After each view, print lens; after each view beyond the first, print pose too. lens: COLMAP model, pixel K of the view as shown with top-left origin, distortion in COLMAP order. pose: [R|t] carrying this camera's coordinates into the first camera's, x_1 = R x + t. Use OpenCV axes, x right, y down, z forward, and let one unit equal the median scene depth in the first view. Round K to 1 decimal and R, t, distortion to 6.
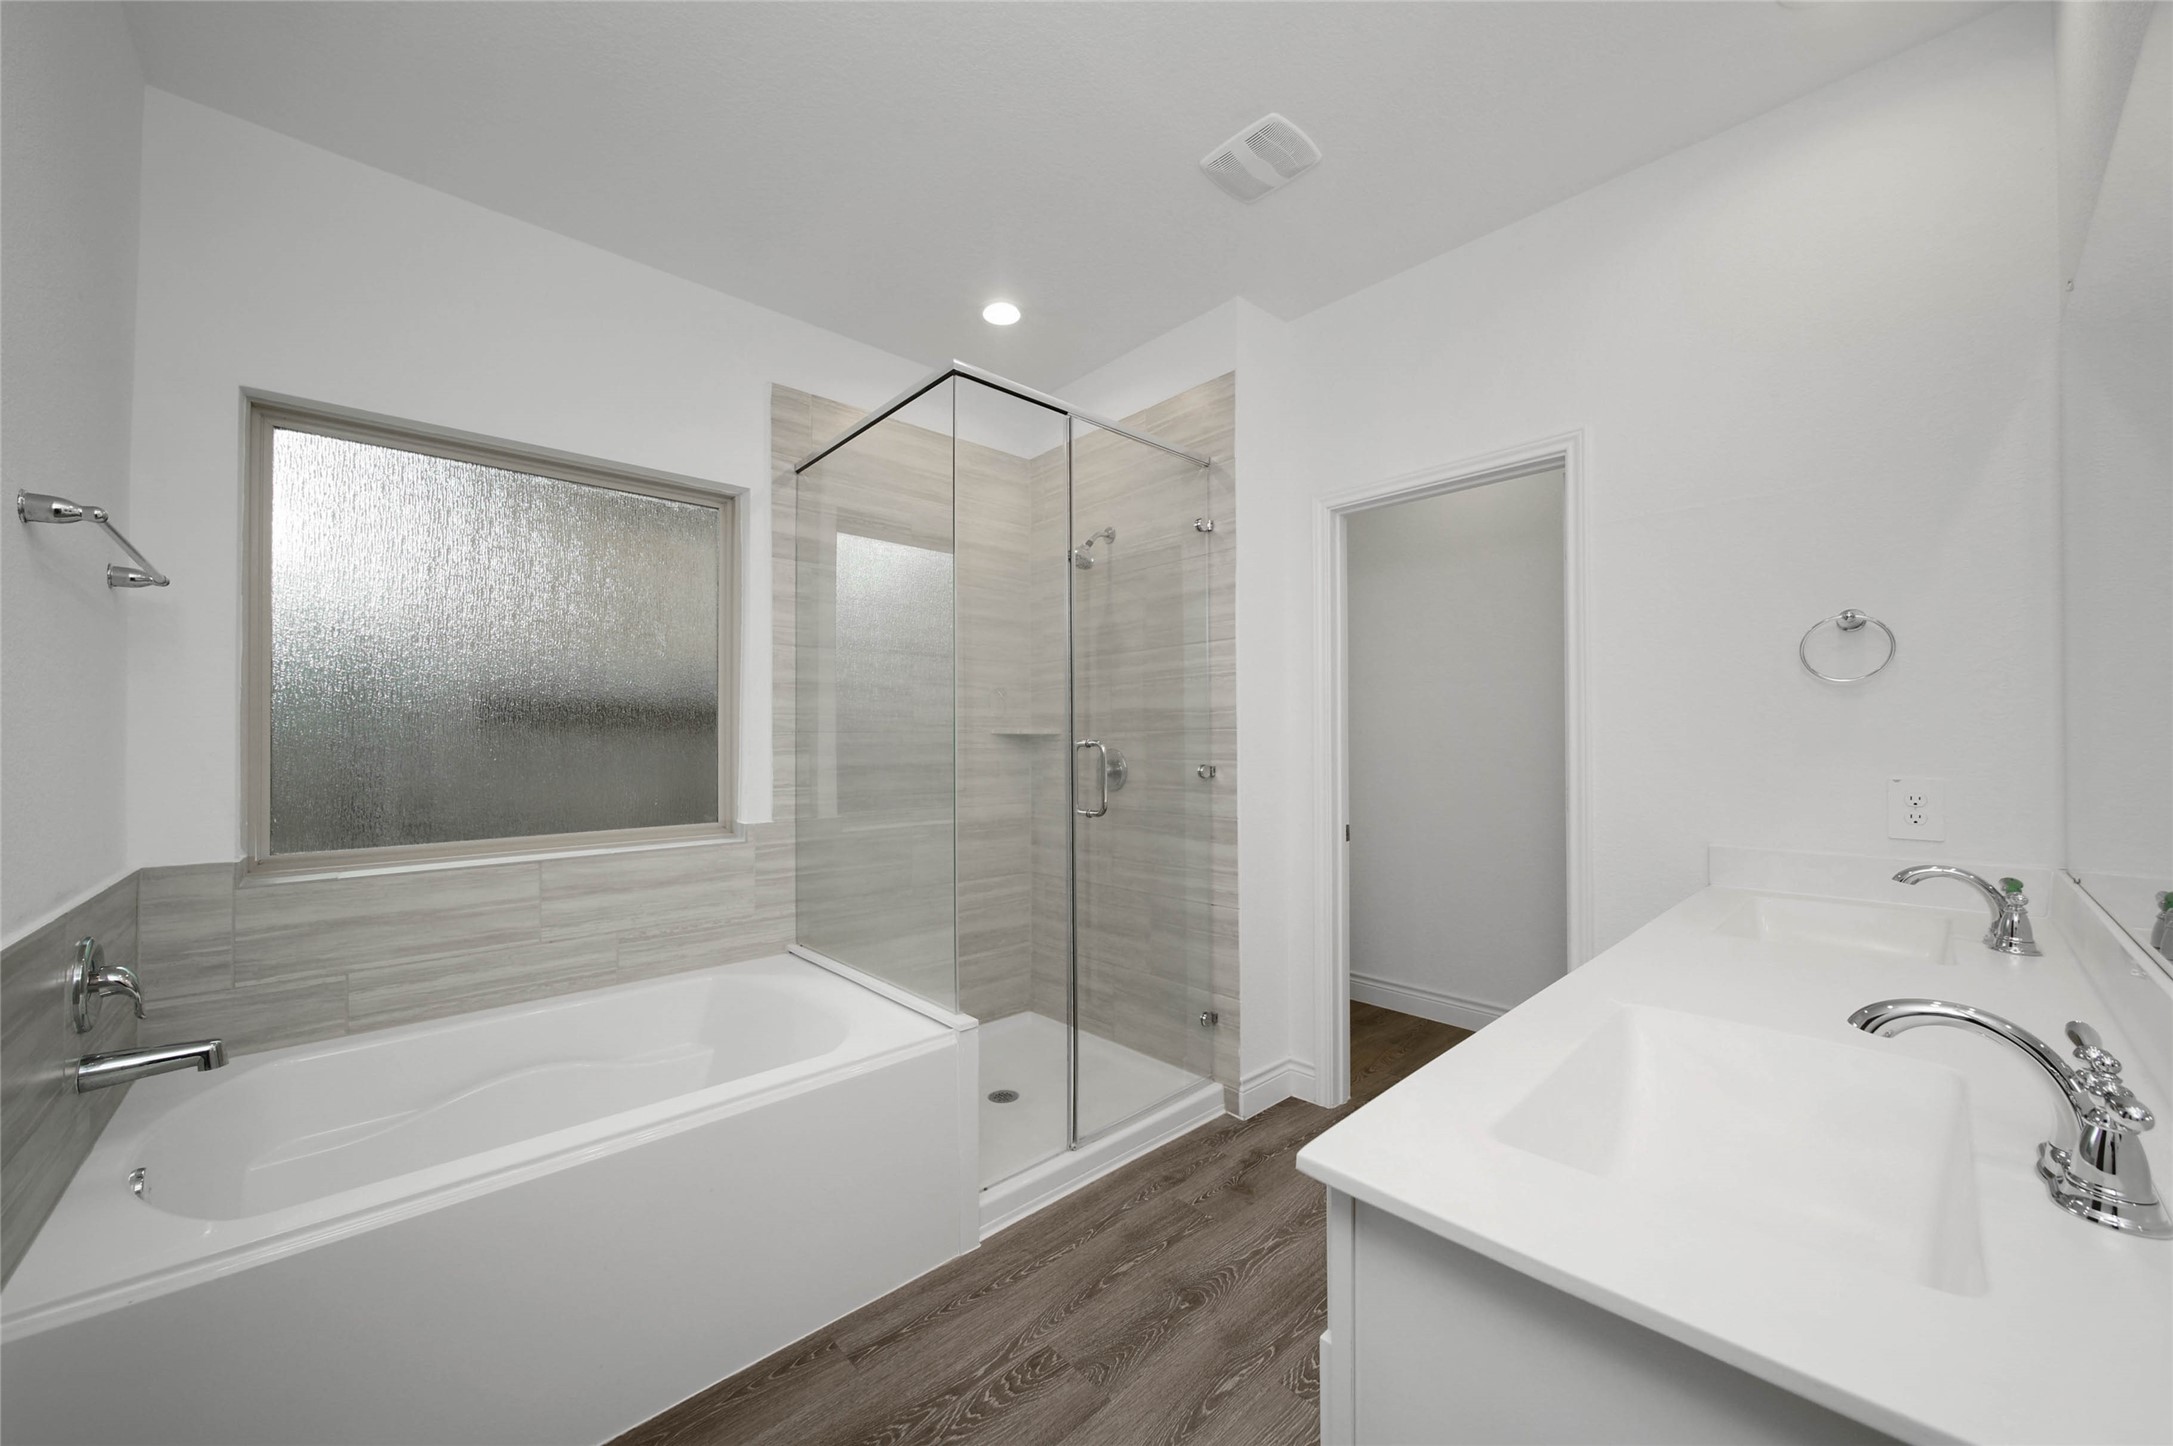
lens RADIAL K [[792.5, 0, 1088.8], [0, 792.5, 736.0], [0, 0, 1]] dist [0.000066, -0.000093]
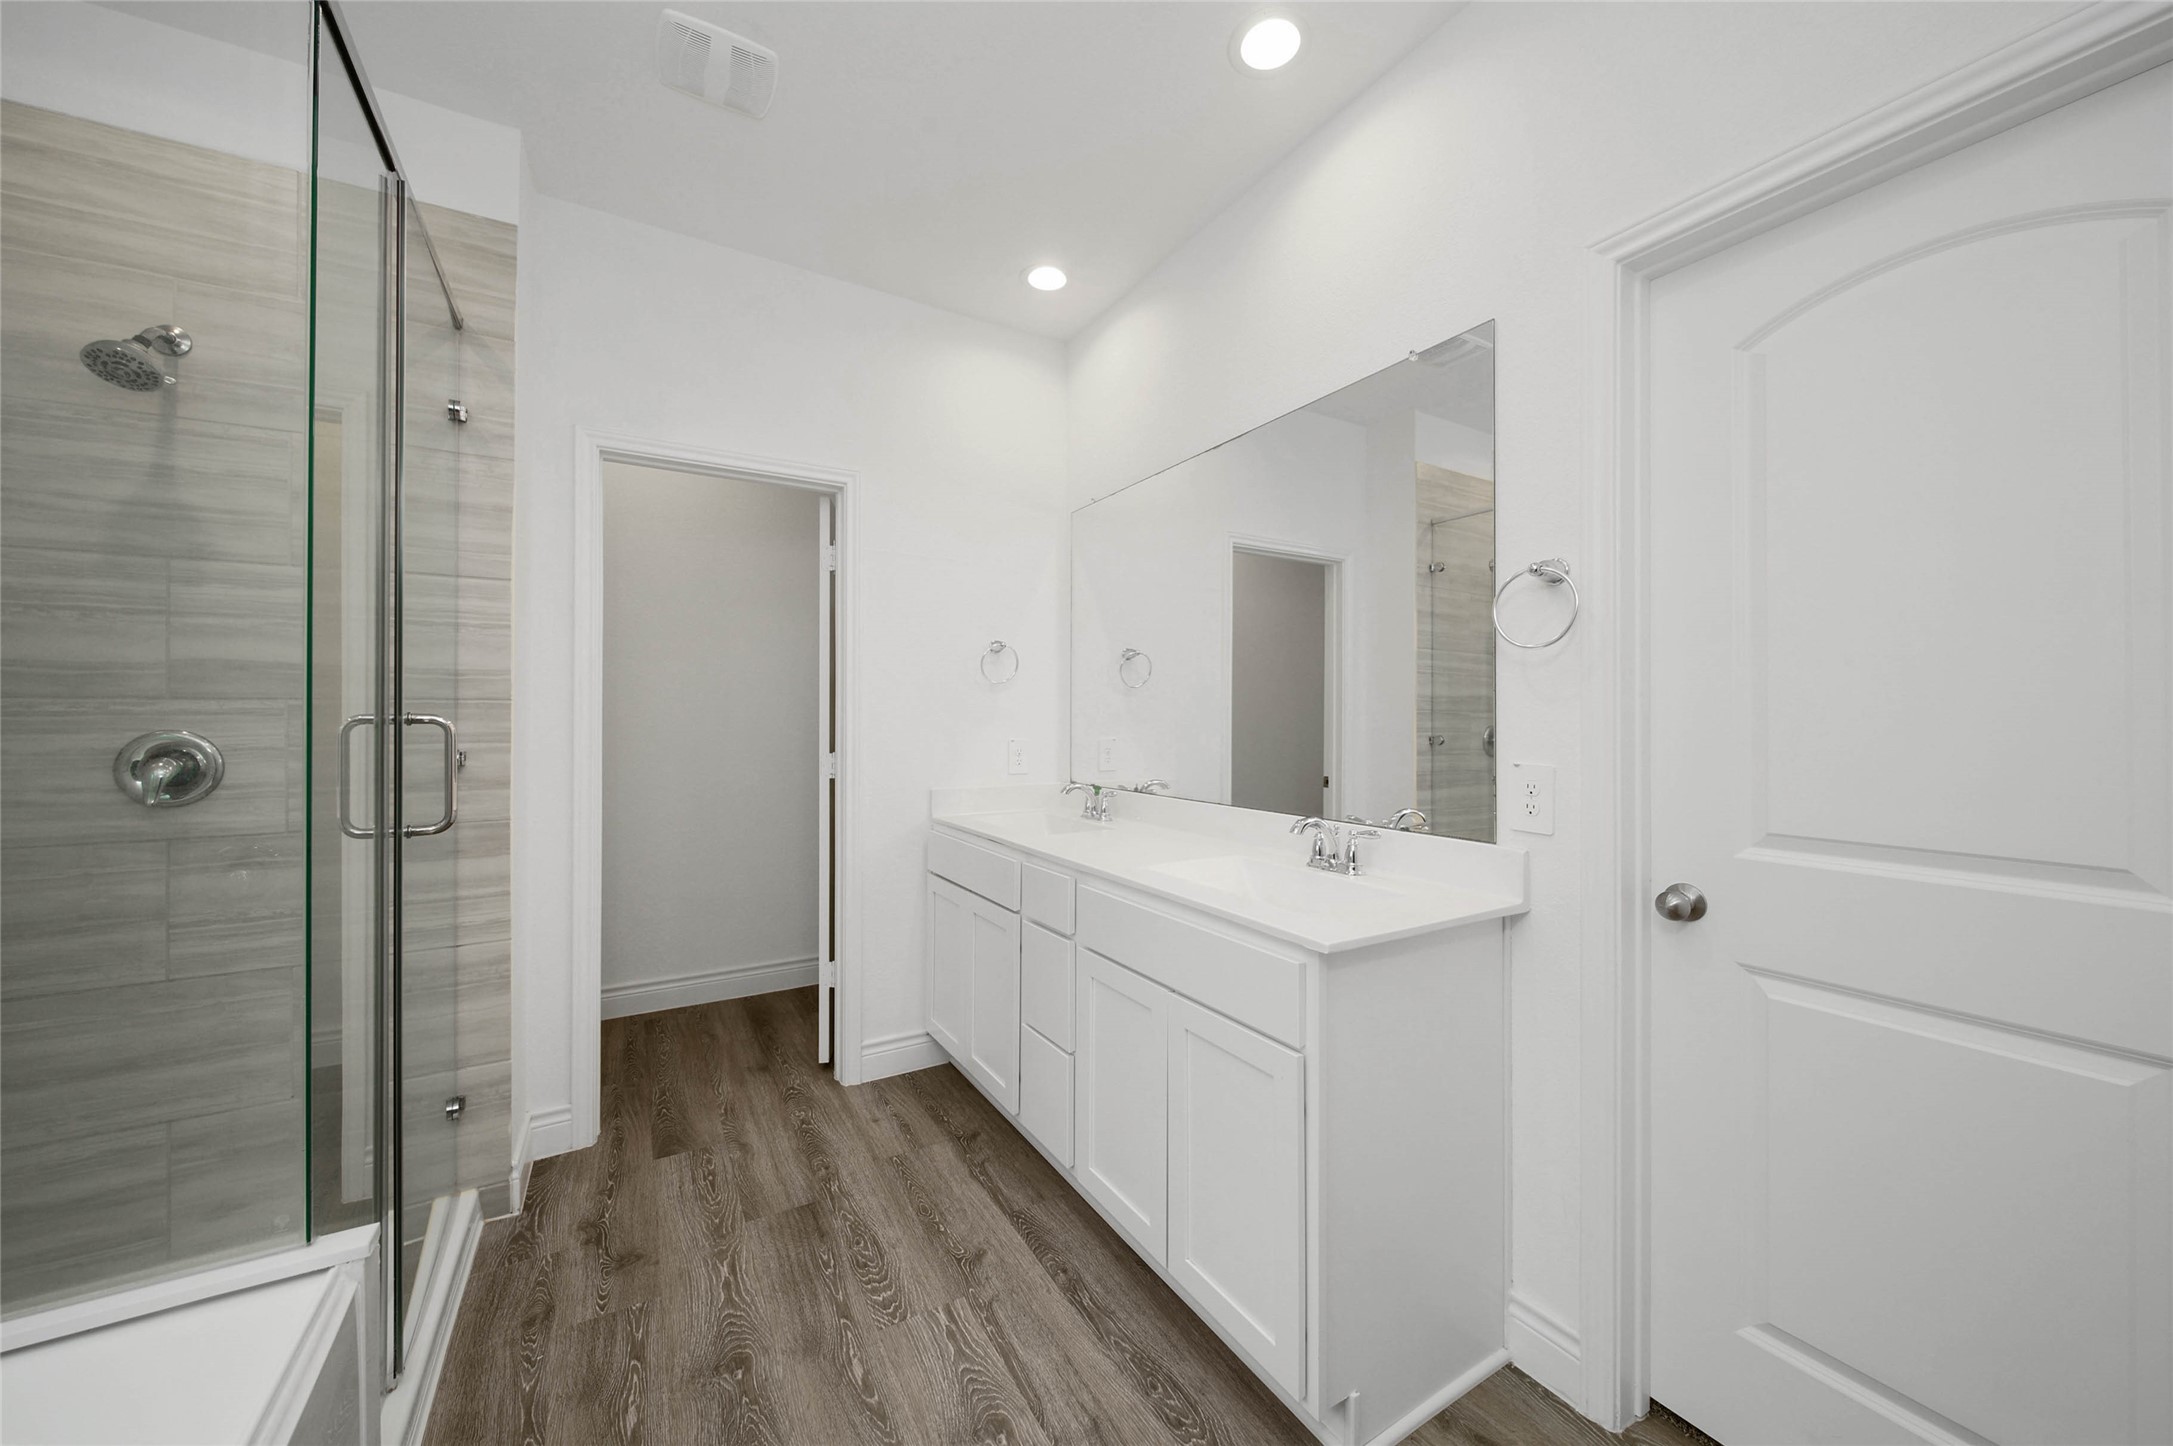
lens RADIAL K [[785.7, 0, 1085.9], [0, 785.7, 714.2], [0, 0, 1]] dist [-0.000227, -0.000115]
pose [[0.215191, 0.006208, 0.976552, -0.461283], [-0.007561, 0.999960, -0.004690, 0.003593], [-0.976543, -0.006375, 0.215230, 0.331401]]
